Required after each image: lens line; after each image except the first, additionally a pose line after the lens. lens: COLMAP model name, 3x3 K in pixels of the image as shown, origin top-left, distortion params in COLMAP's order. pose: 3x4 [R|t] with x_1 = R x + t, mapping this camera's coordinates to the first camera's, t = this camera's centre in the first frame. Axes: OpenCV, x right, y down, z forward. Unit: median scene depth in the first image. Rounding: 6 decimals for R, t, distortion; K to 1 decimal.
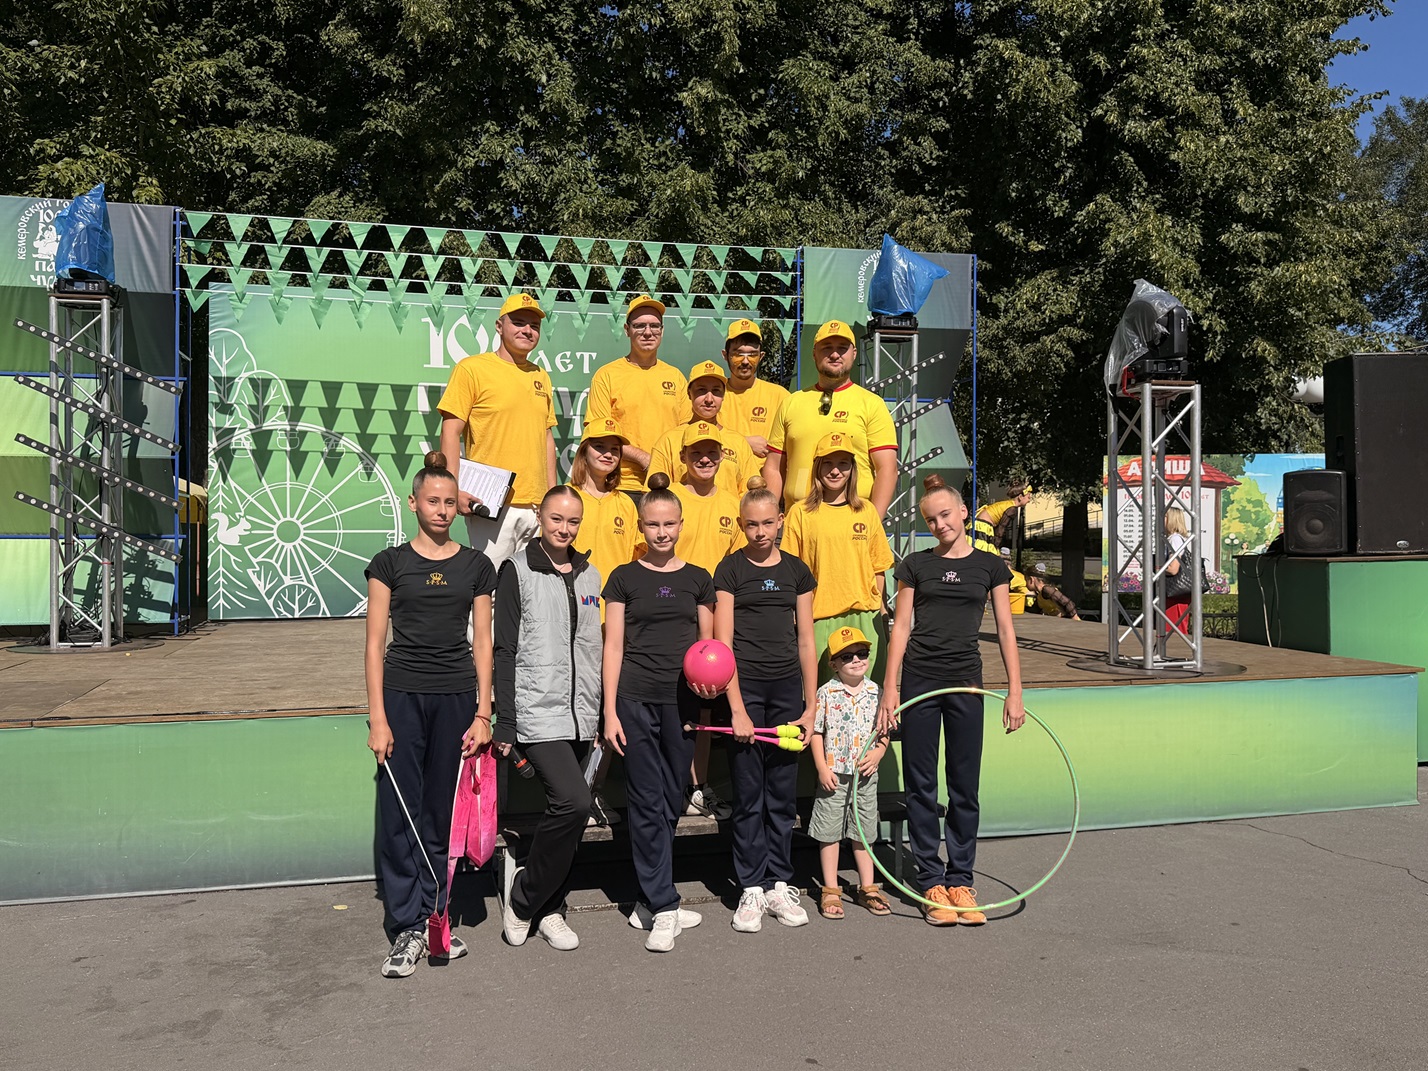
lens RADIAL K [[1172.1, 0, 714.0], [0, 1172.1, 535.5], [0, 0, 1]] dist [0.082911, -0.134052]
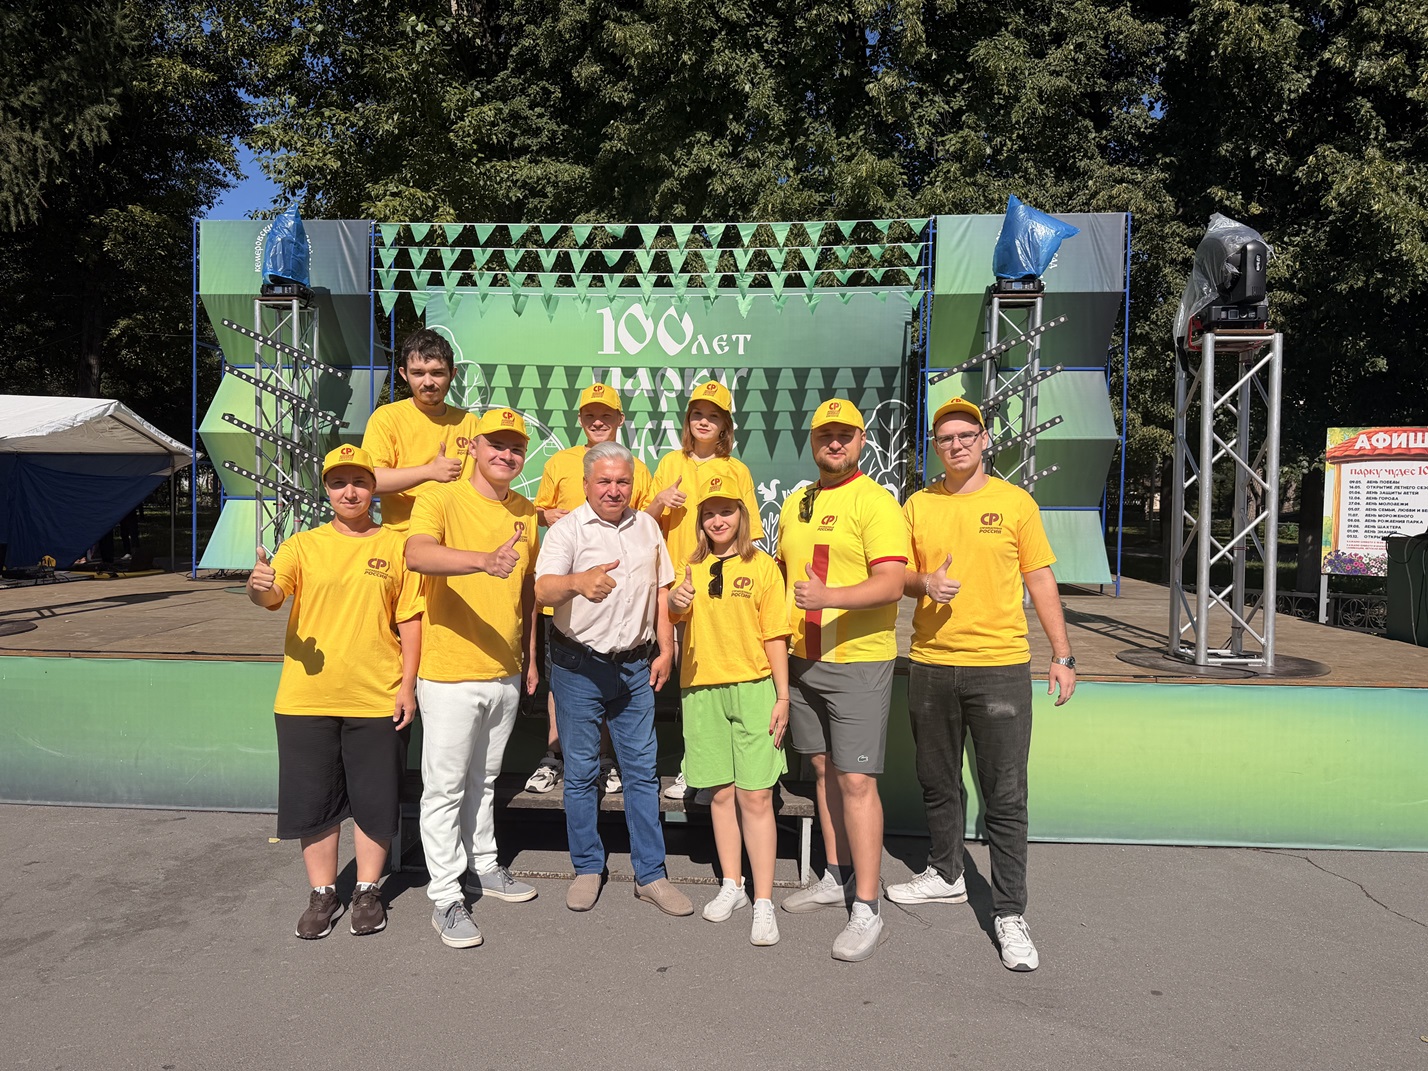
lens RADIAL K [[1002.2, 0, 722.3], [0, 1002.2, 538.4], [0, 0, 1]] dist [0.036130, -0.042461]
pose [[0.950720, 0.024558, -0.309076, 0.136338], [-0.015071, 0.999340, 0.033045, 0.000551], [0.309684, -0.026759, 0.950463, 0.100294]]
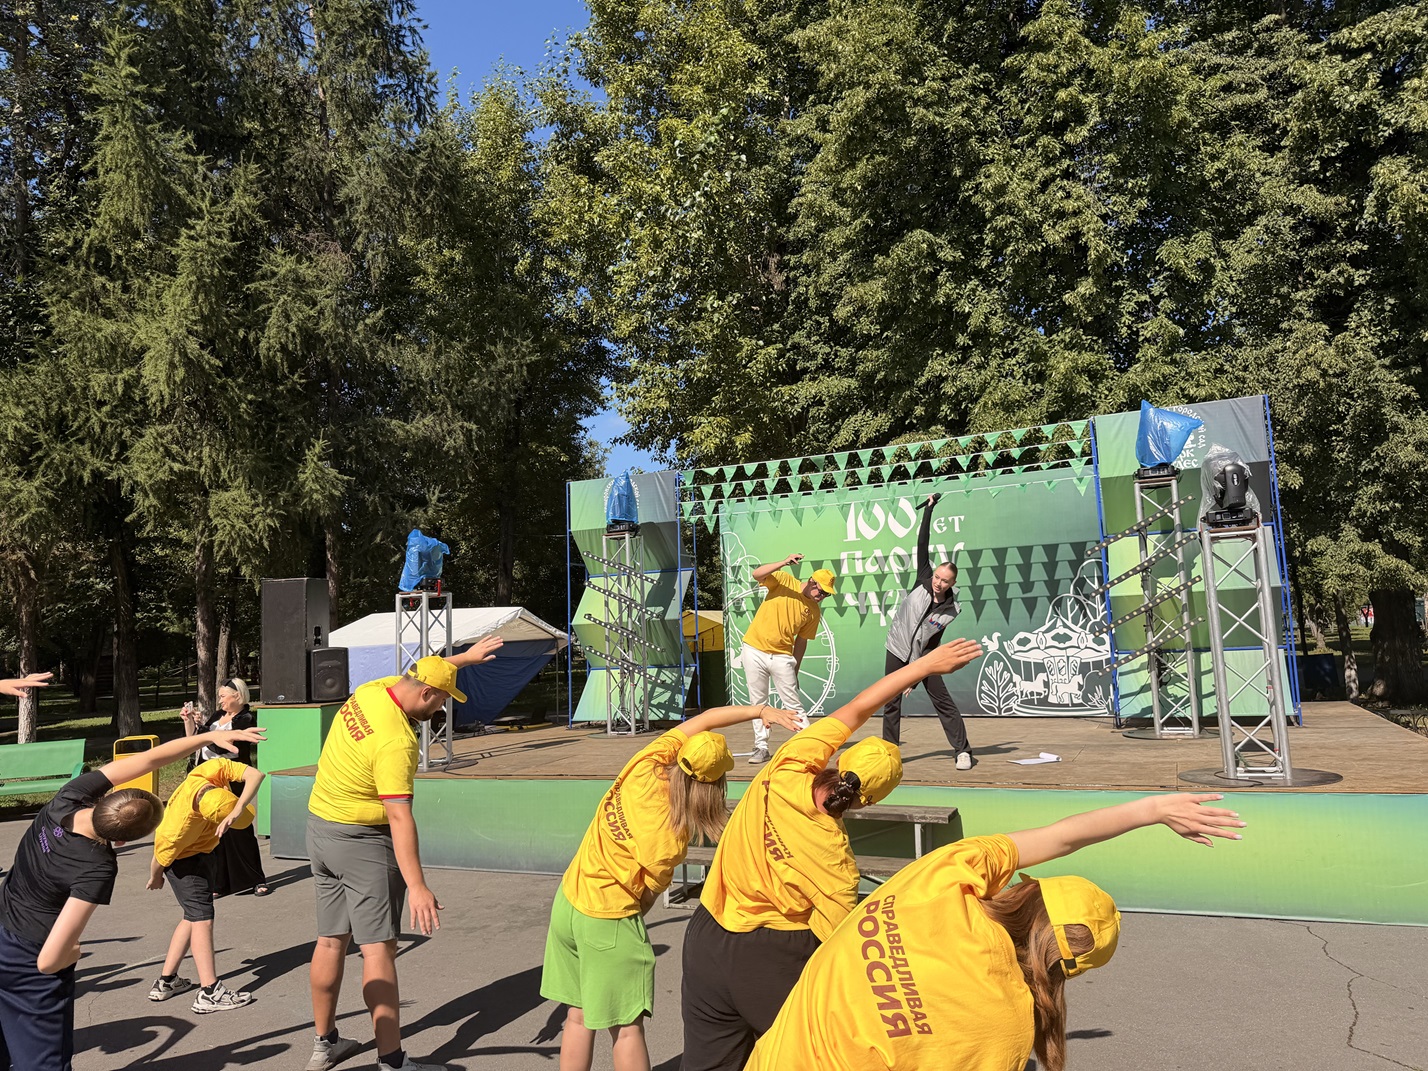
lens RADIAL K [[1004.3, 0, 712.8], [0, 1004.3, 510.3], [0, 0, 1]] dist [0.117776, -0.134105]
pose [[0.781012, -0.114507, -0.613929, 0.320365], [0.038680, 0.990029, -0.135447, -0.015954], [0.623317, 0.082039, 0.777654, -0.055150]]
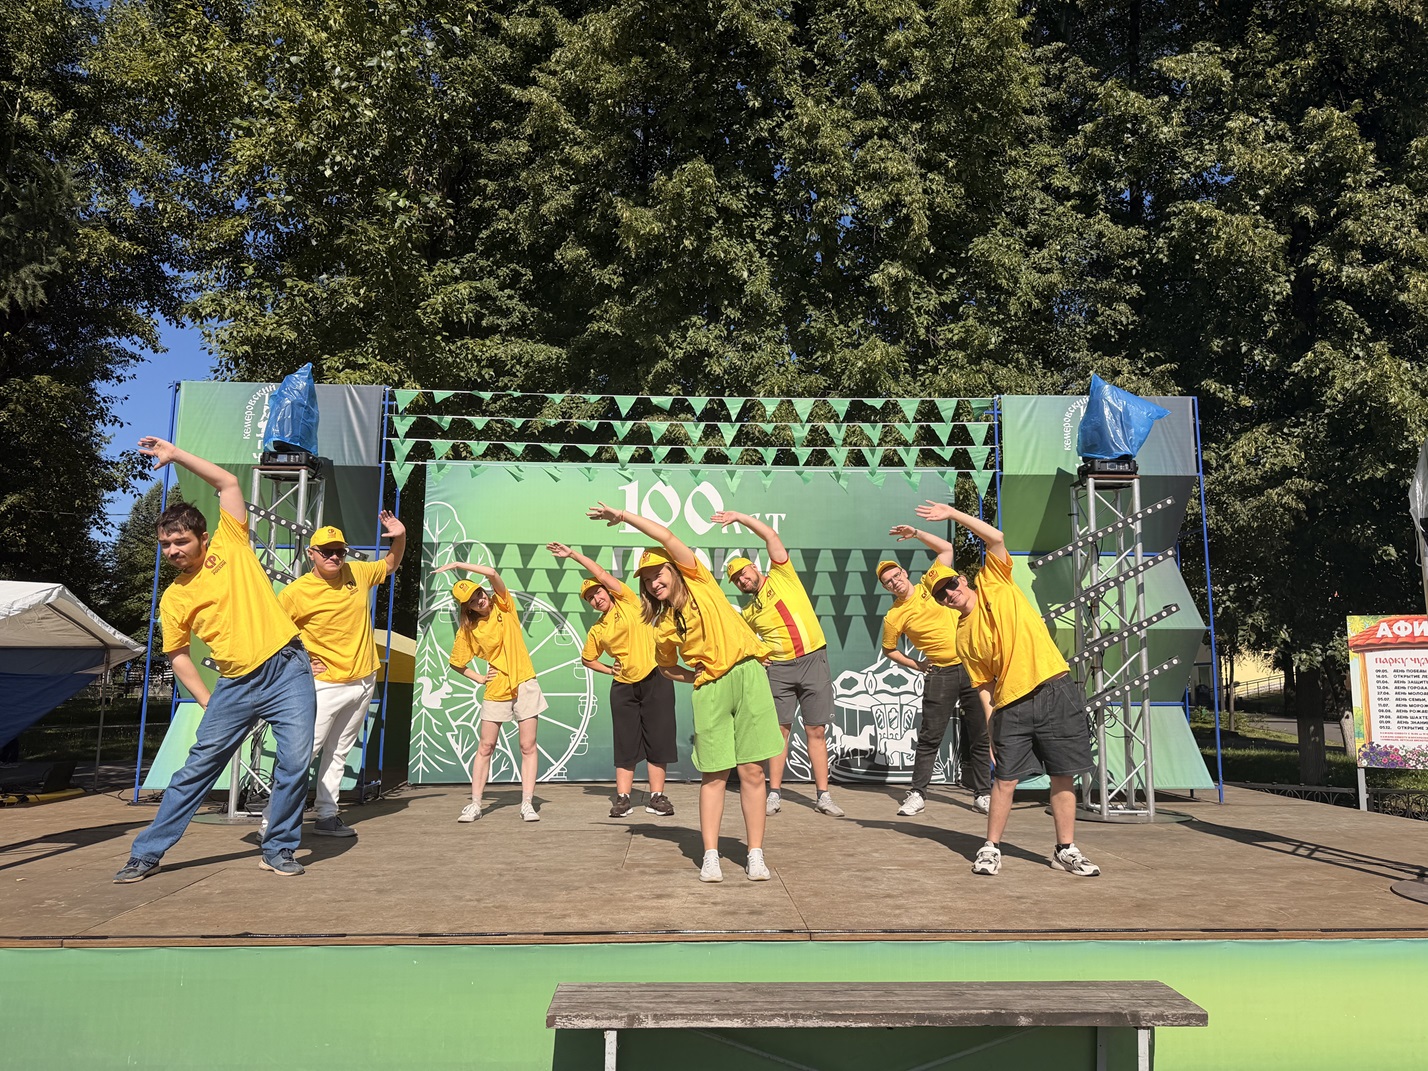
lens RADIAL K [[992.6, 0, 717.6], [0, 992.6, 540.8], [0, 0, 1]] dist [0.054352, -0.058927]
pose [[0.979865, -0.023469, -0.198279, 0.007418], [-0.006248, 0.988977, -0.147937, -0.007215], [0.199565, 0.146197, 0.968917, 0.148474]]
